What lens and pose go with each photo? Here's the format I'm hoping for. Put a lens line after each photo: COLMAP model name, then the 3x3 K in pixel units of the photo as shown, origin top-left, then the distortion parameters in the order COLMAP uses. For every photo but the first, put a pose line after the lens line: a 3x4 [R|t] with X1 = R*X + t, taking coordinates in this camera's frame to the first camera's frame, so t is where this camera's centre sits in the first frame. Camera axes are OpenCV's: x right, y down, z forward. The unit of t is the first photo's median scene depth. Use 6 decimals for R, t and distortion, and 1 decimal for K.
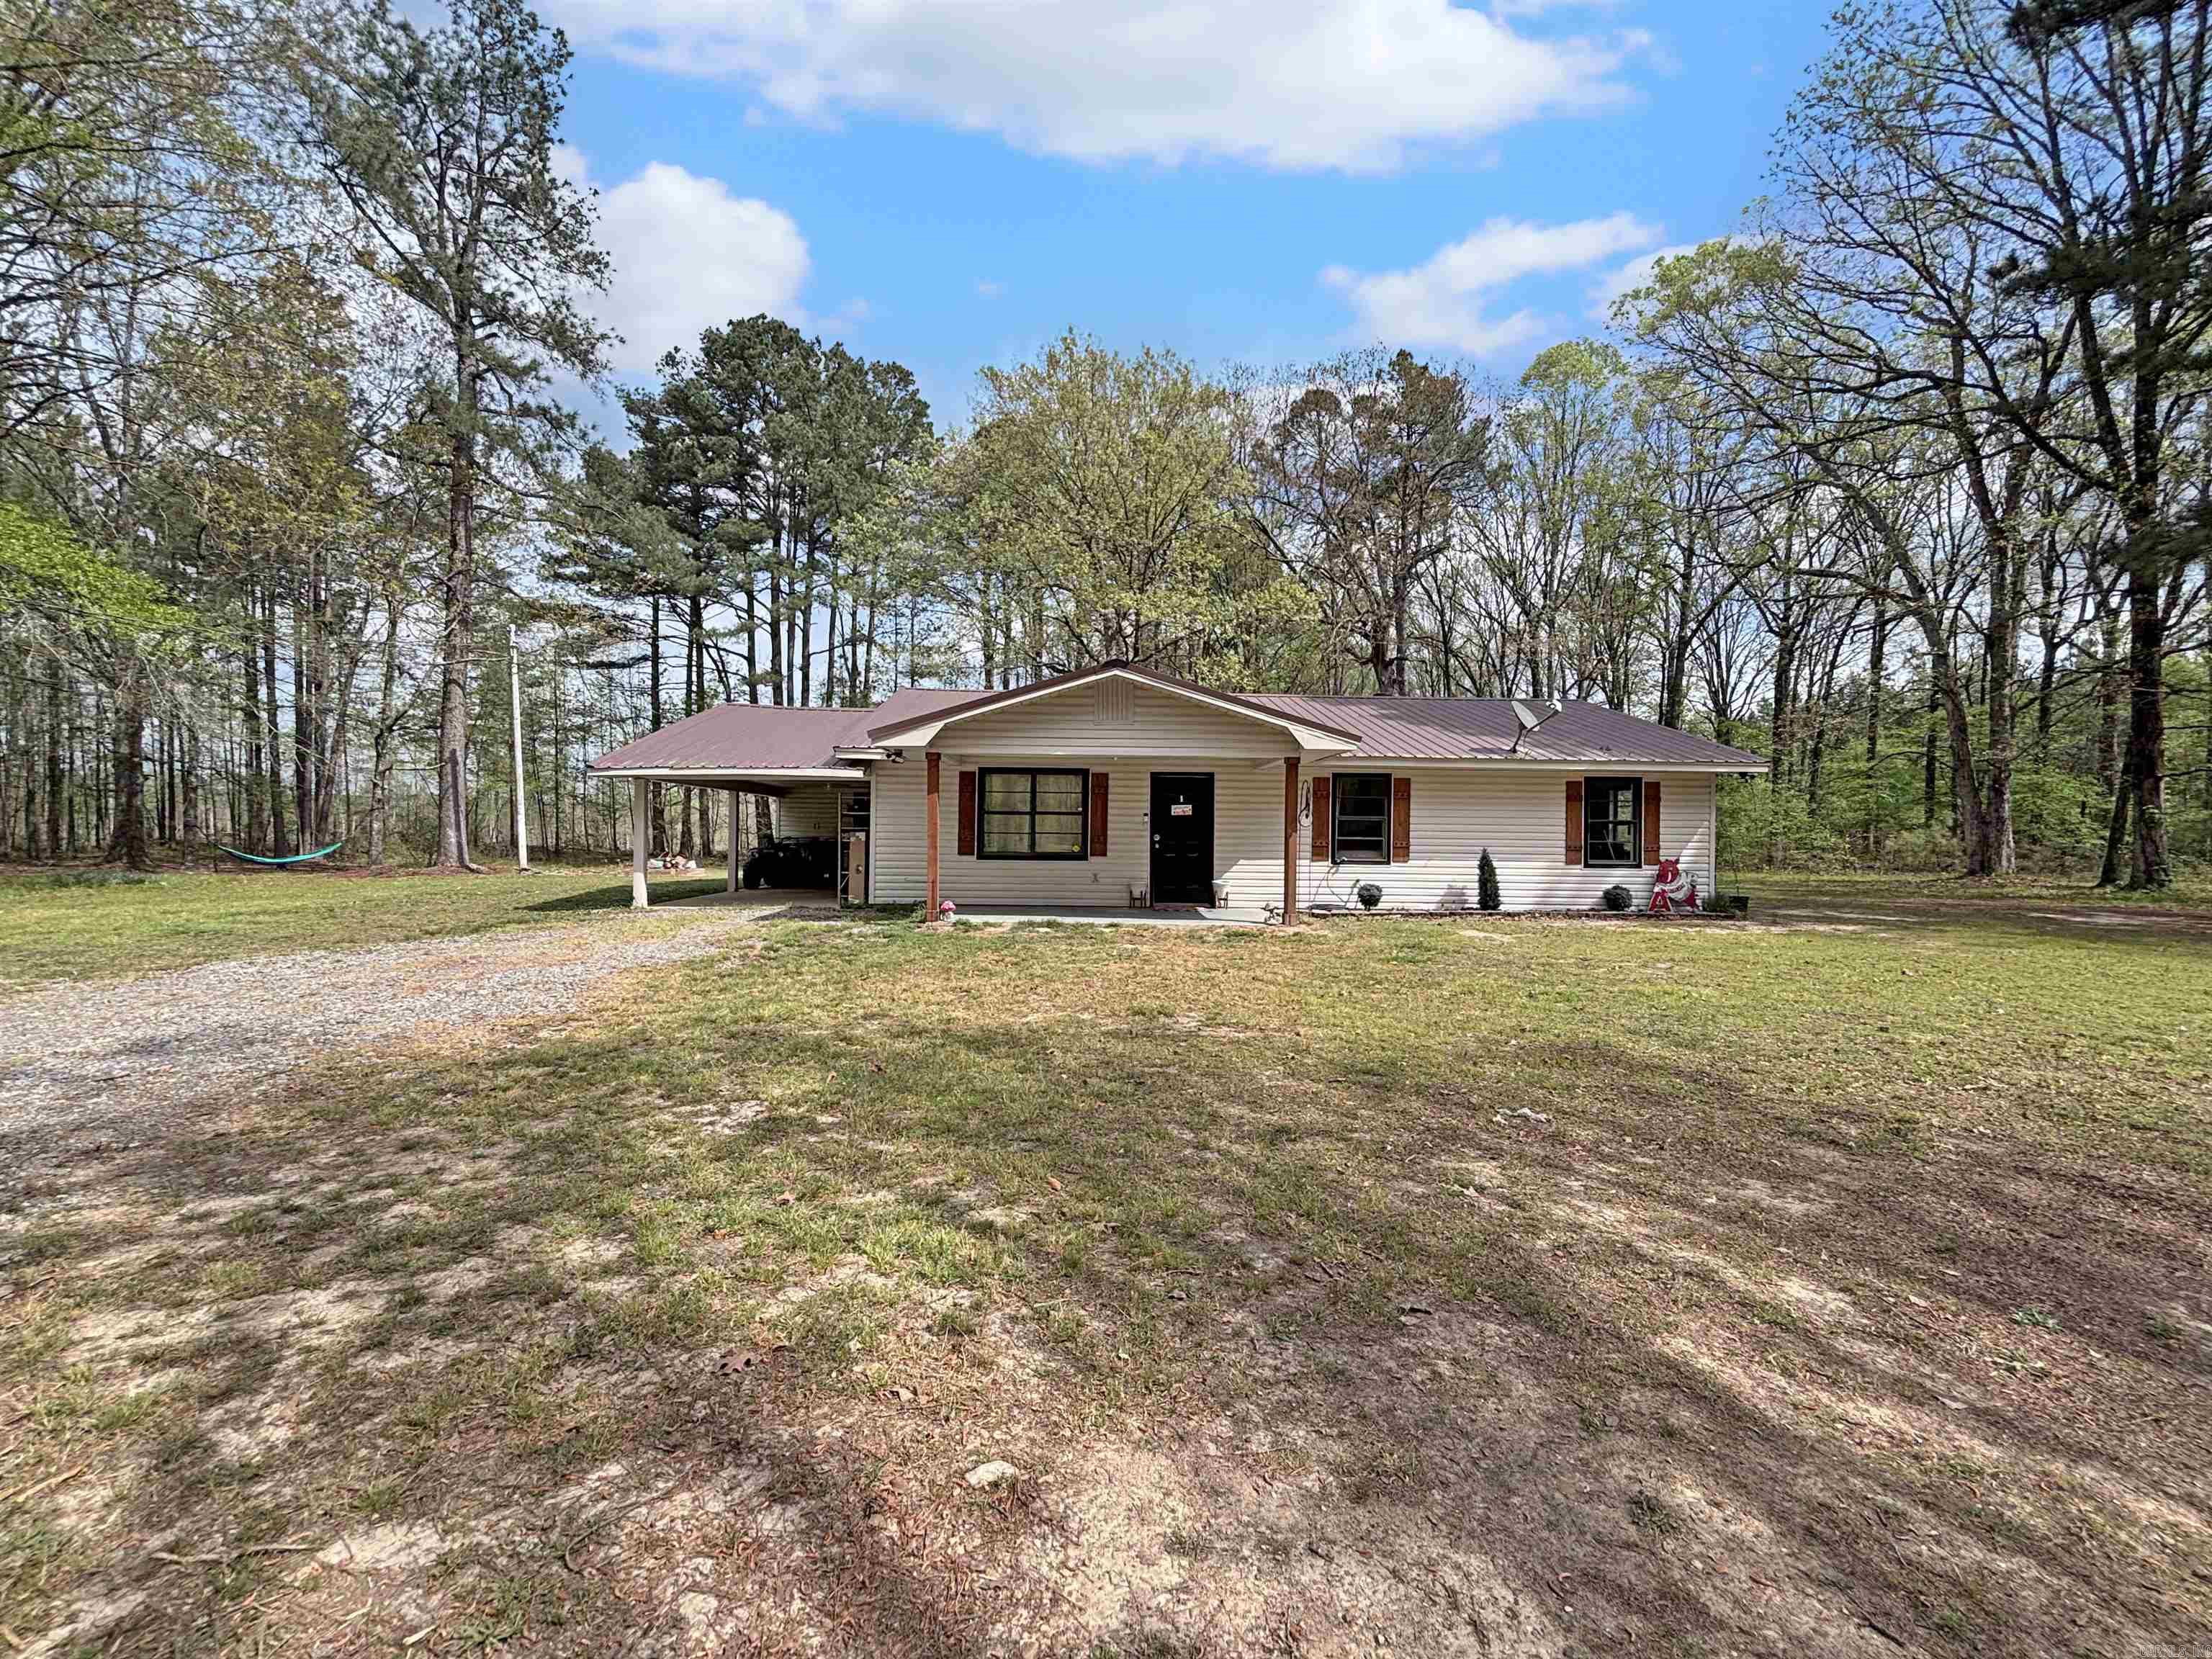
lens RADIAL K [[894.6, 0, 1111.9], [0, 894.6, 833.0], [0, 0, 1]] dist [0.004321, 0.002473]
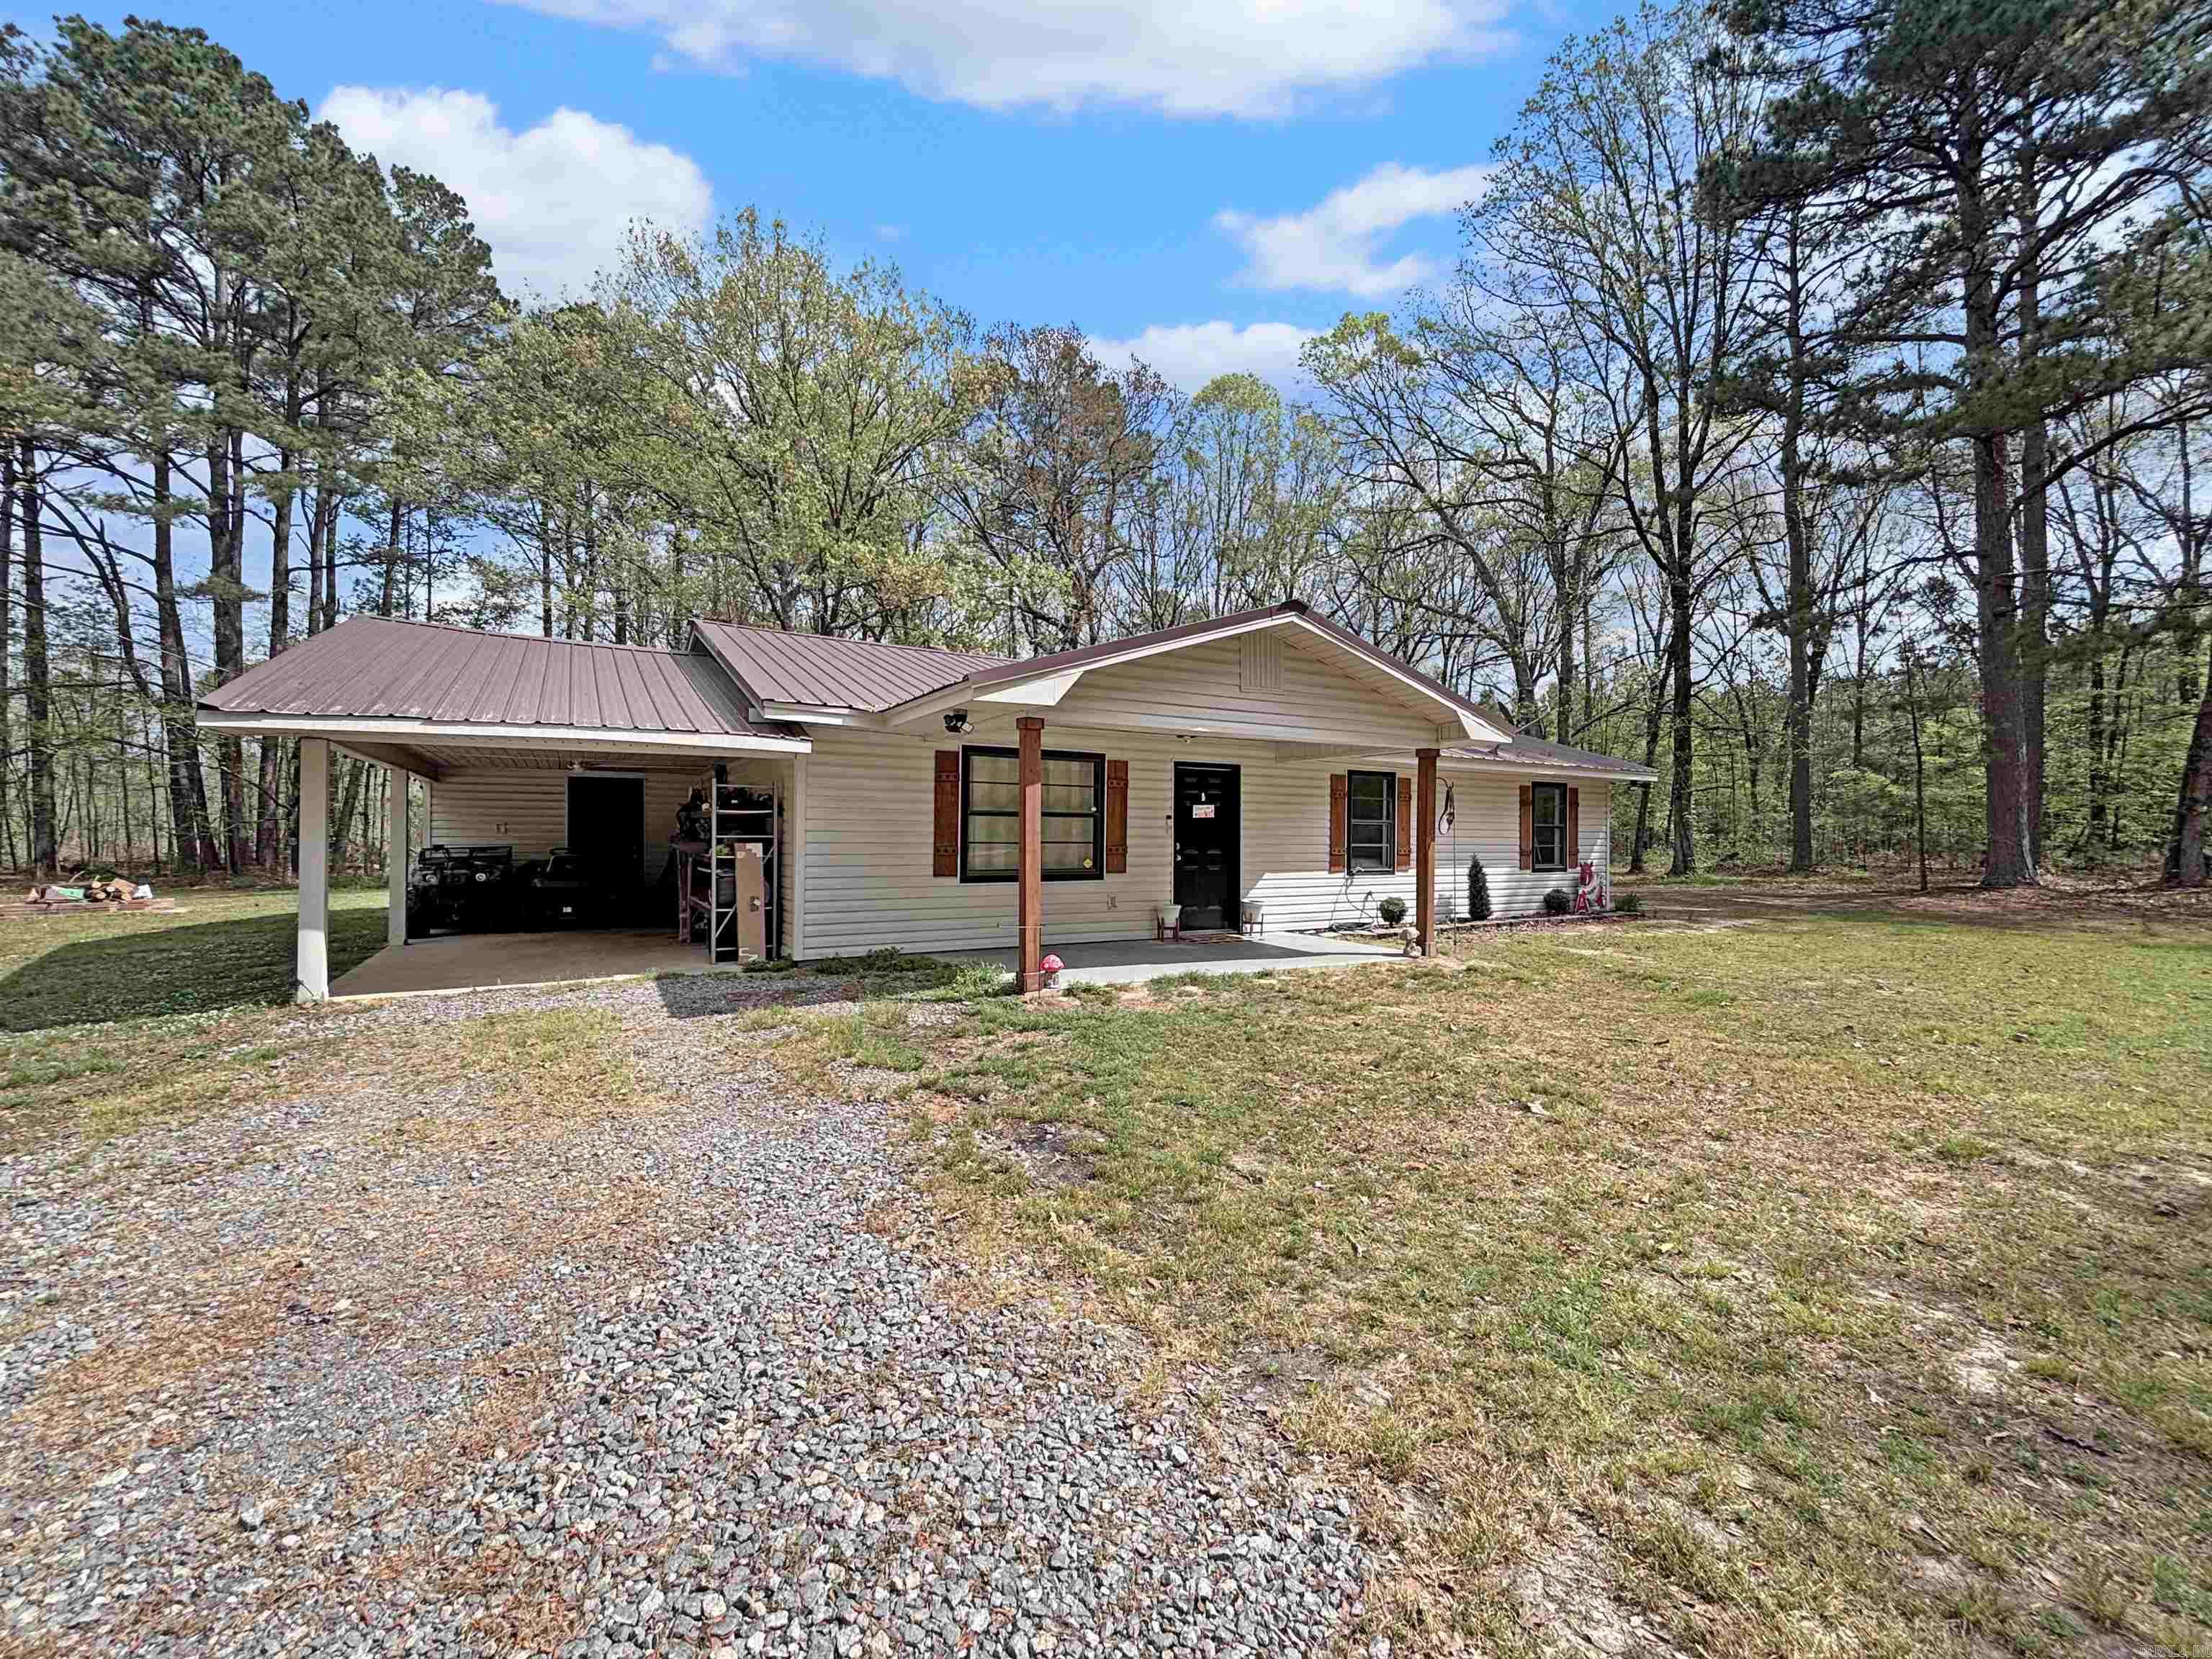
lens RADIAL K [[894.6, 0, 1103.3], [0, 894.6, 828.7], [0, 0, 1]] dist [0.004321, 0.002473]
pose [[0.879394, -0.001094, 0.476093, -0.371295], [0.000672, 0.999999, 0.001058, -0.011222], [-0.476093, -0.000611, 0.879395, 0.354826]]
